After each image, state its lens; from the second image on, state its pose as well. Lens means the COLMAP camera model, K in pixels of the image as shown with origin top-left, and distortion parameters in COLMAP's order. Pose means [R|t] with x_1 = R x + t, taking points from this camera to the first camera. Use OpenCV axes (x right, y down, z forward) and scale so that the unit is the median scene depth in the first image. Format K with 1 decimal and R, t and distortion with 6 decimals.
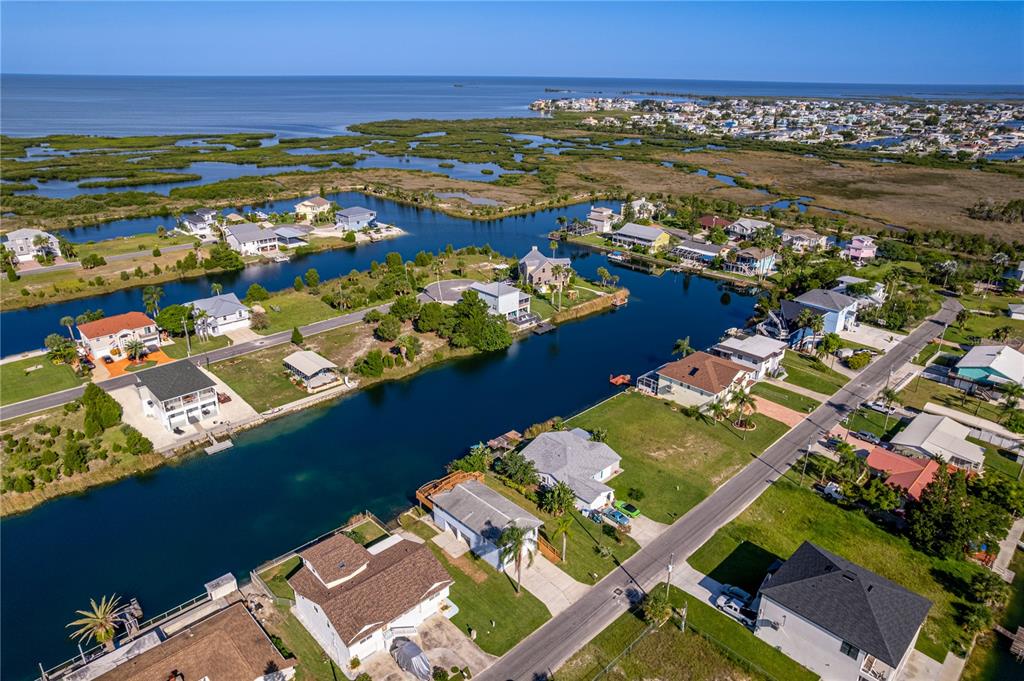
lens RADIAL K [[657.0, 0, 509.9], [0, 657.0, 336.1], [0, 0, 1]] dist [-0.069113, 0.058876]
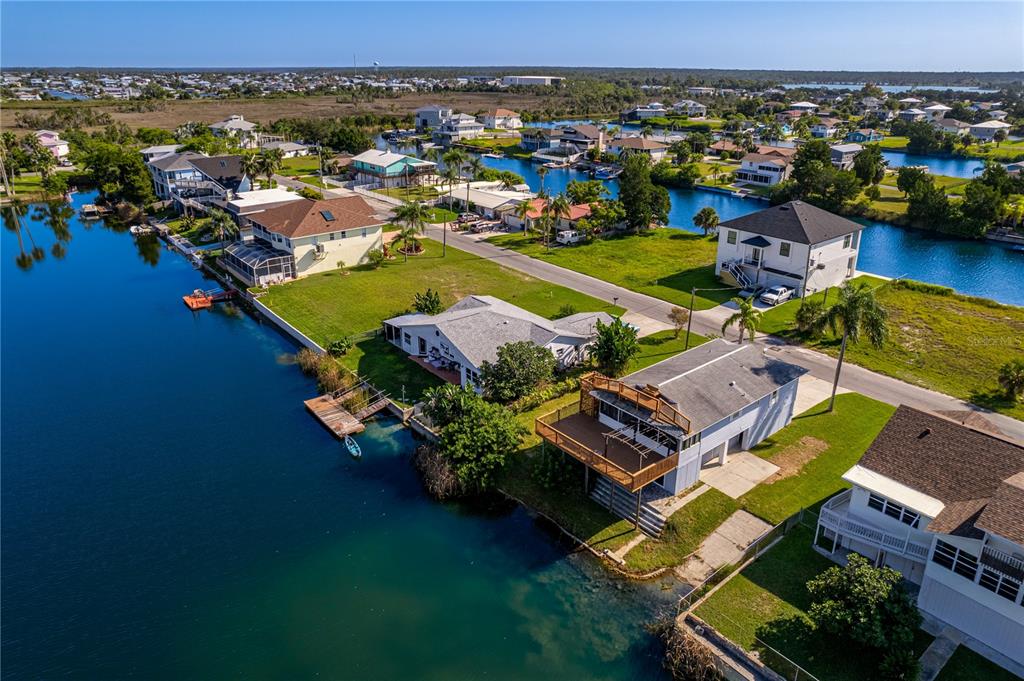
lens RADIAL K [[668.1, 0, 511.0], [0, 668.1, 304.5], [0, 0, 1]] dist [-0.069734, 0.060184]
pose [[0.080772, -0.345316, 0.935004, -0.294886], [0.368883, 0.881818, 0.293806, 0.003711], [-0.925960, 0.321176, 0.198607, 0.585802]]
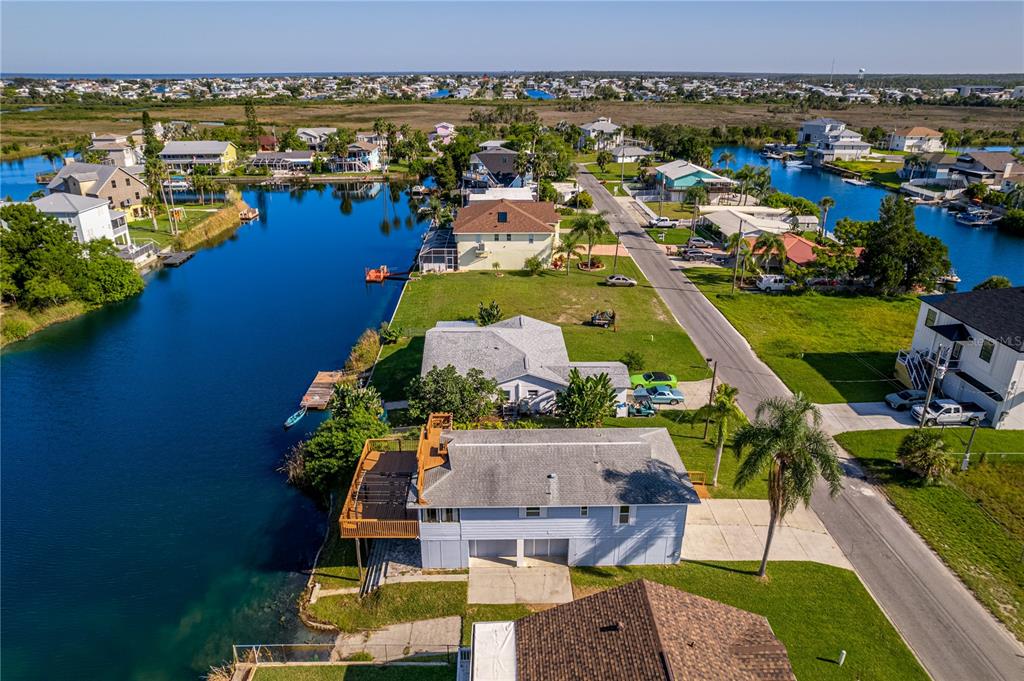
lens RADIAL K [[678.5, 0, 509.1], [0, 678.5, 340.3], [0, 0, 1]] dist [-0.077103, 0.068421]
pose [[0.678321, -0.282340, 0.678355, -0.184844], [0.279812, 0.952921, 0.116820, 0.077892], [-0.679402, 0.110570, 0.725388, 0.404038]]
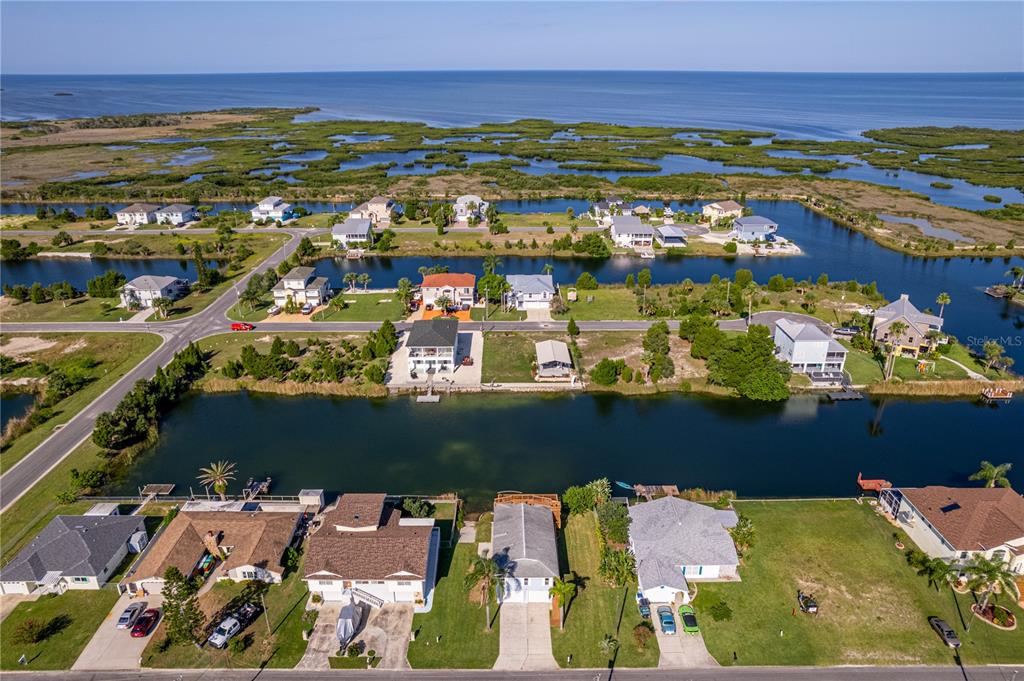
lens RADIAL K [[684.8, 0, 509.3], [0, 684.8, 341.4], [0, 0, 1]] dist [-0.075713, 0.069166]
pose [[0.722468, 0.247829, -0.645461, 0.289059], [-0.249507, 0.964097, 0.090898, -0.049705], [0.644815, 0.095376, 0.758365, 0.129849]]
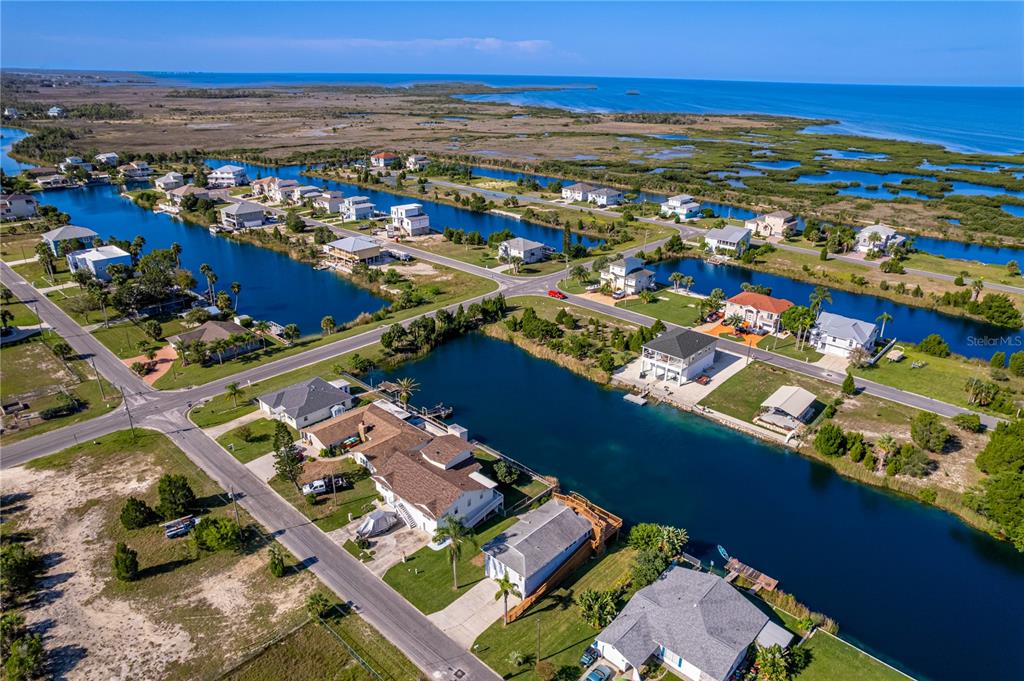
lens RADIAL K [[657.0, 0, 509.9], [0, 657.0, 336.1], [0, 0, 1]] dist [-0.069113, 0.058876]
pose [[0.050904, 0.365995, -0.929223, 0.419556], [-0.388389, 0.864444, 0.319204, -0.152224], [0.920089, 0.344651, 0.186152, 0.393911]]
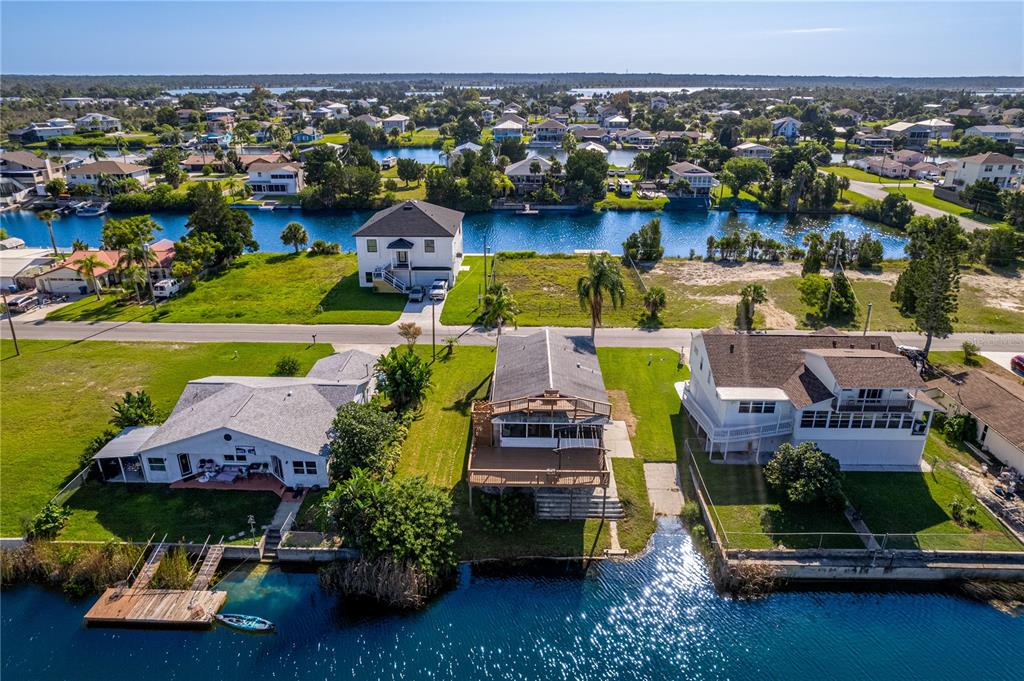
lens RADIAL K [[670.9, 0, 512.0], [0, 670.9, 340.5], [0, 0, 1]] dist [-0.077819, 0.065564]
pose [[-0.704121, -0.275698, 0.654373, -0.213514], [0.257797, 0.759416, 0.597350, -0.052803], [-0.661630, 0.589303, -0.463647, 0.724922]]
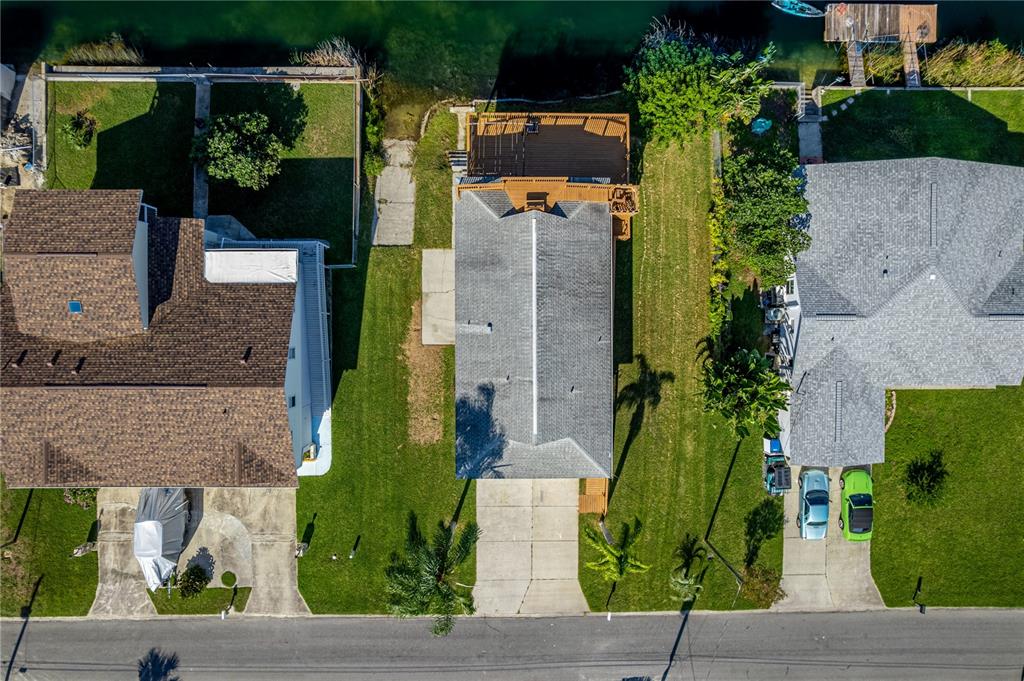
lens RADIAL K [[657.0, 0, 509.9], [0, 657.0, 336.1], [0, 0, 1]] dist [-0.069113, 0.058876]
pose [[0.721057, 0.692688, 0.016124, -0.029709], [-0.275409, 0.265180, 0.924029, -0.038859], [0.635788, -0.670718, 0.381982, 0.488846]]
